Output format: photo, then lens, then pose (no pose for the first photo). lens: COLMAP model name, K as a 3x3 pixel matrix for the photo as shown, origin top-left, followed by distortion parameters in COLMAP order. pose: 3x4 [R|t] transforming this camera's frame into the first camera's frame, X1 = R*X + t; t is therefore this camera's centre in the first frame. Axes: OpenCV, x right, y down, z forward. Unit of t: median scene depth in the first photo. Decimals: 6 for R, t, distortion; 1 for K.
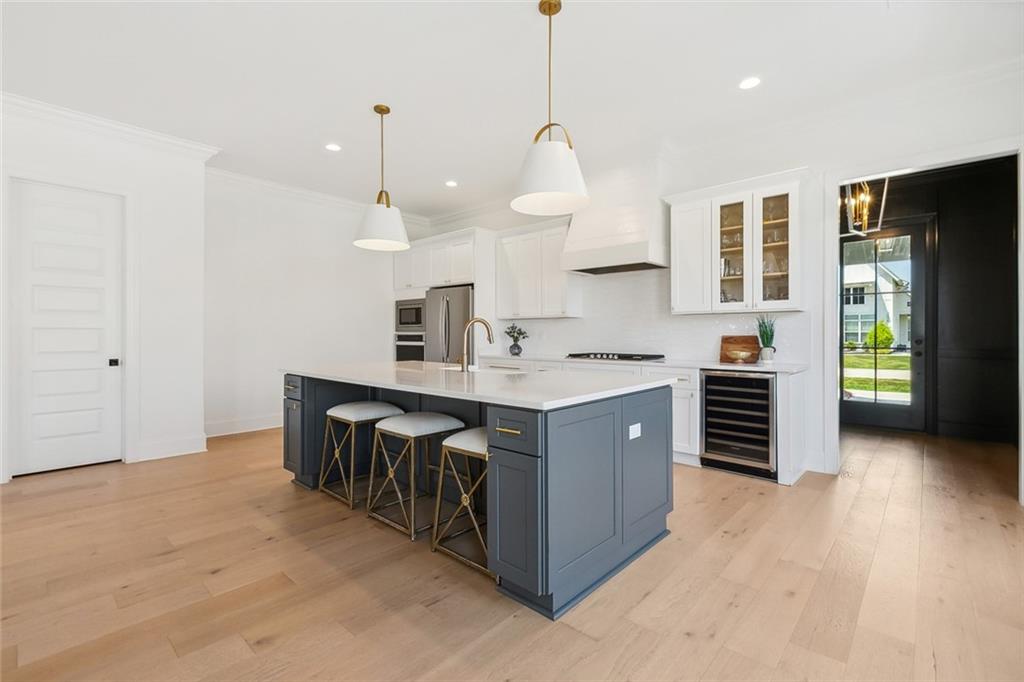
lens RADIAL K [[462.4, 0, 492.5], [0, 462.4, 337.0], [0, 0, 1]] dist [0.000240, 0.000008]
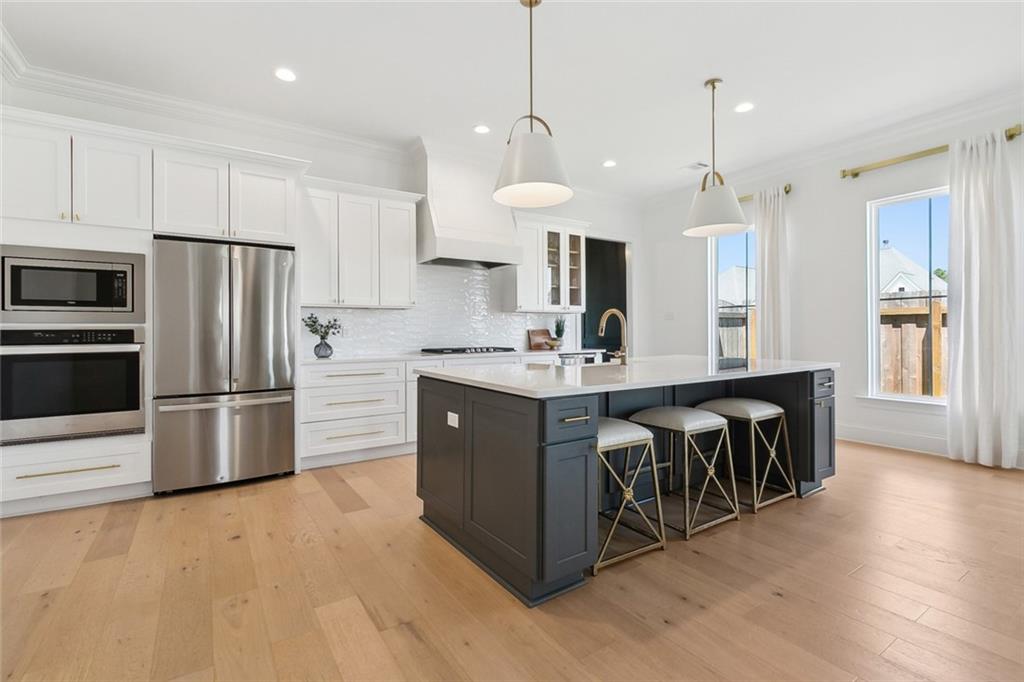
lens RADIAL K [[473.6, 0, 512.3], [0, 473.6, 329.9], [0, 0, 1]] dist [0.000347, -0.000147]
pose [[0.218822, 0.001963, 0.975763, -0.763253], [0.010241, 0.999938, -0.004309, 0.003036], [-0.975711, 0.010936, 0.218788, 0.716764]]
